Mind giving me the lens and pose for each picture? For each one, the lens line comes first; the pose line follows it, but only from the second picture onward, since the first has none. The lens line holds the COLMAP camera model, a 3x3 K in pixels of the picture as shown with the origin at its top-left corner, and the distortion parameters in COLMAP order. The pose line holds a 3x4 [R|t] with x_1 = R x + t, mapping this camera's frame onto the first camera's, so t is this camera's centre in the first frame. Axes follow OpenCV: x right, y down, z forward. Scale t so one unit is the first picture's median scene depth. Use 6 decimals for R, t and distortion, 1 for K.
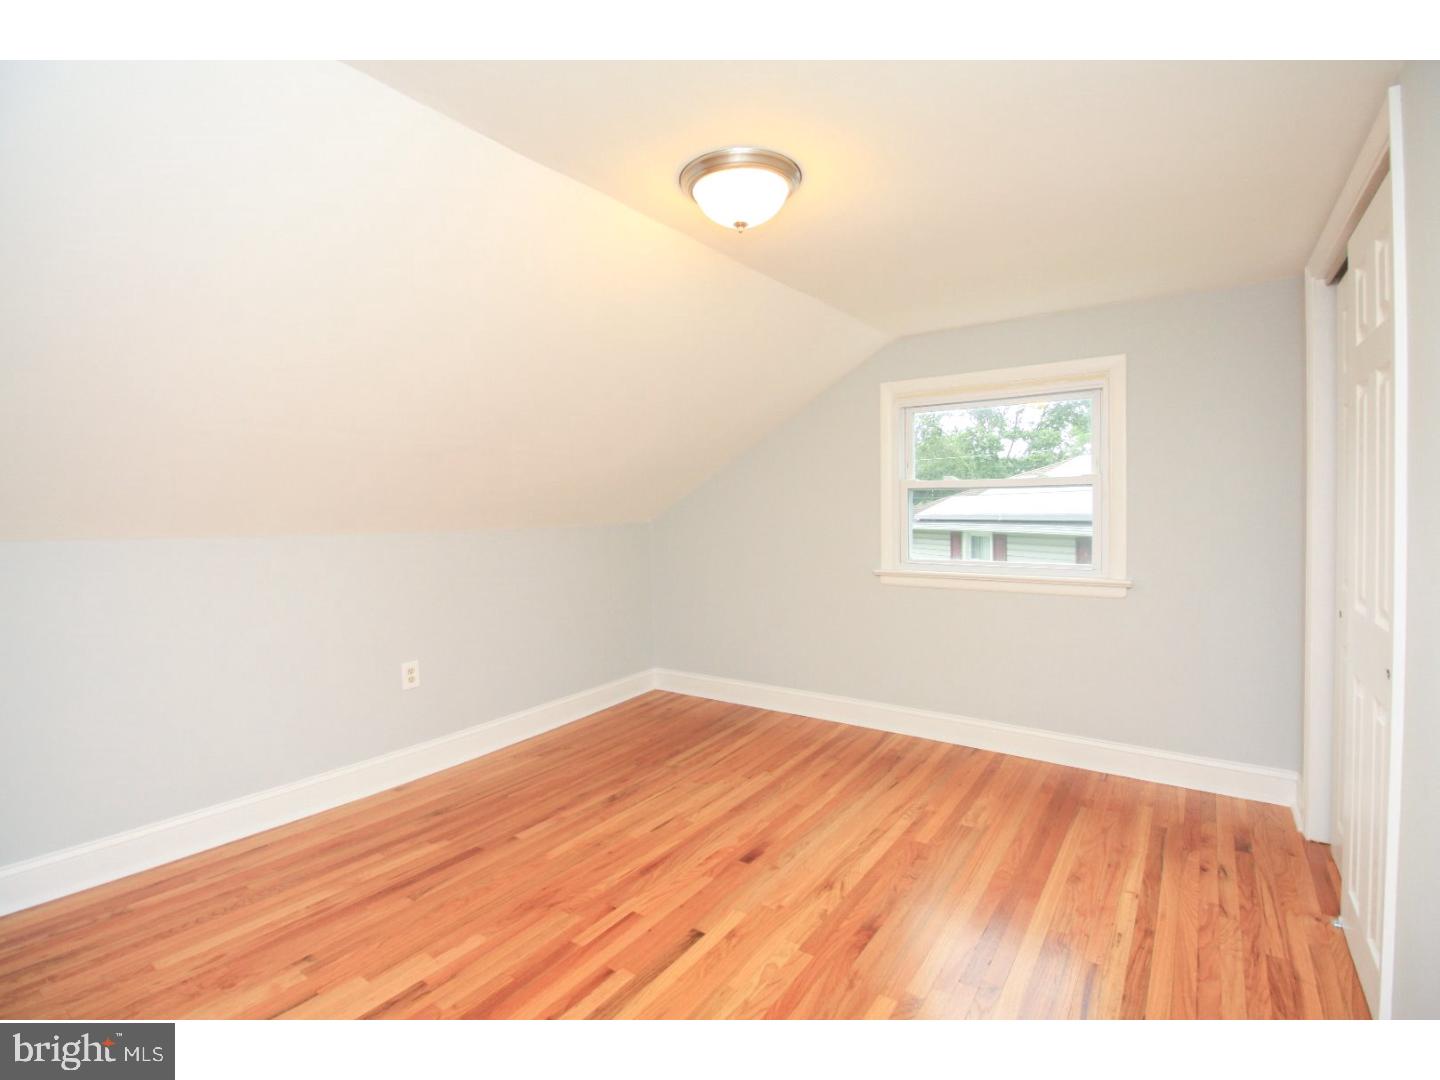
lens RADIAL K [[677.2, 0, 715.3], [0, 677.2, 523.0], [0, 0, 1]] dist [0.001798, -0.010866]
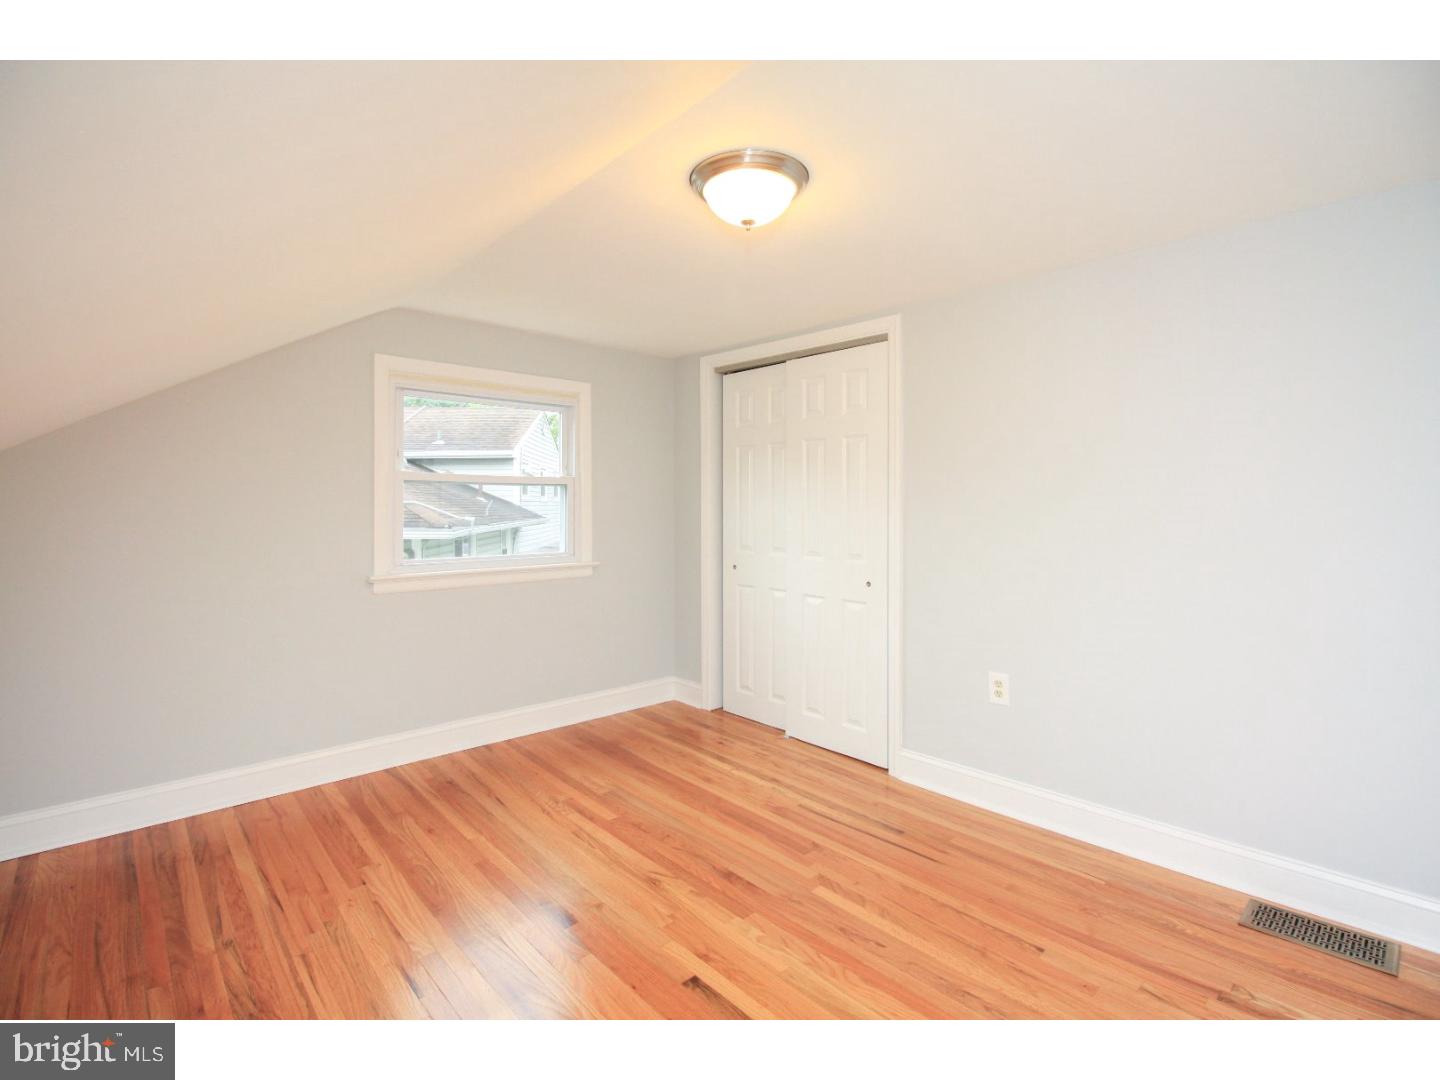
lens RADIAL K [[677.2, 0, 715.3], [0, 677.2, 523.0], [0, 0, 1]] dist [0.001798, -0.010866]
pose [[0.213630, -0.013899, 0.976816, -0.580078], [0.013175, 0.999849, 0.011345, -0.000465], [-0.976826, 0.010446, 0.213781, 0.515253]]
